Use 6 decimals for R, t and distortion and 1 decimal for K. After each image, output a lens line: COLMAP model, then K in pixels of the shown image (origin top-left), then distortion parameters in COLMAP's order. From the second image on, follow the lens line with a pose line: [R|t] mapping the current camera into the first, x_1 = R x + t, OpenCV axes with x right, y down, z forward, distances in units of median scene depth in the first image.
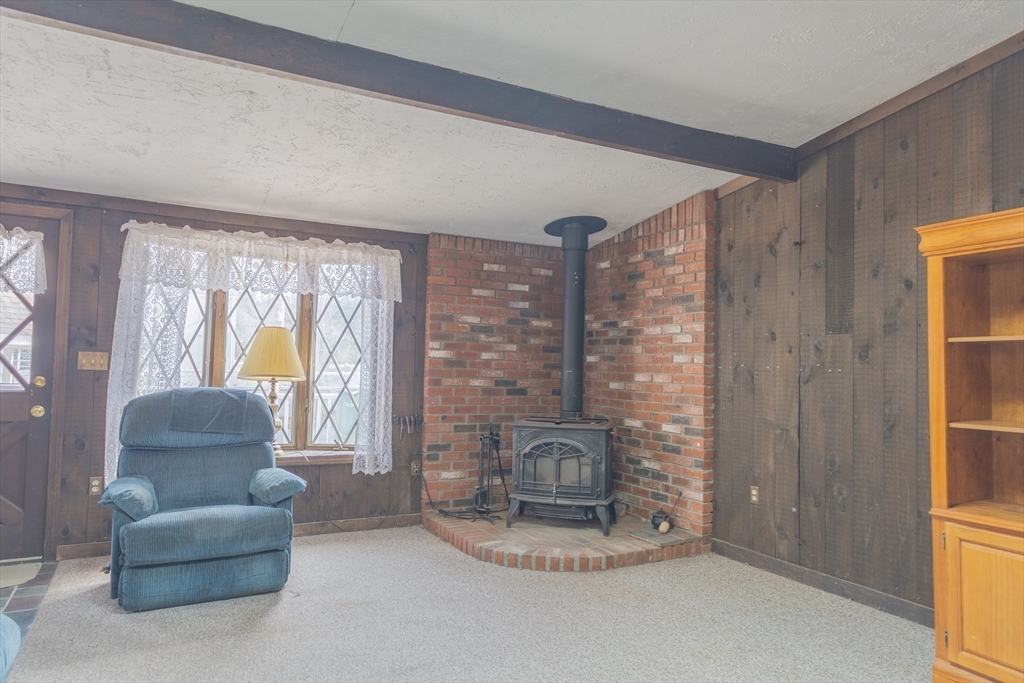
lens RADIAL K [[684.1, 0, 514.7], [0, 684.1, 342.4], [0, 0, 1]] dist [0.010698, 0.012944]
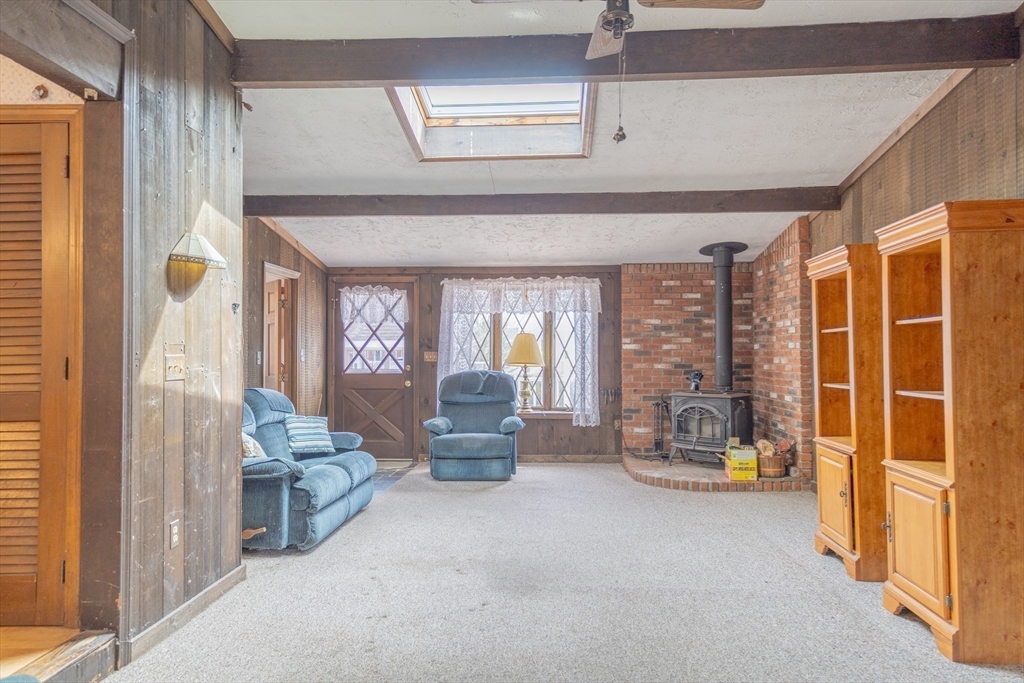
lens RADIAL K [[684.1, 0, 514.1], [0, 684.1, 340.5], [0, 0, 1]] dist [0.010698, 0.012944]
pose [[0.854066, -0.034525, -0.519017, 0.479539], [0.039660, 0.999212, -0.001205, -0.004681], [0.518650, -0.019556, 0.854763, -0.407969]]
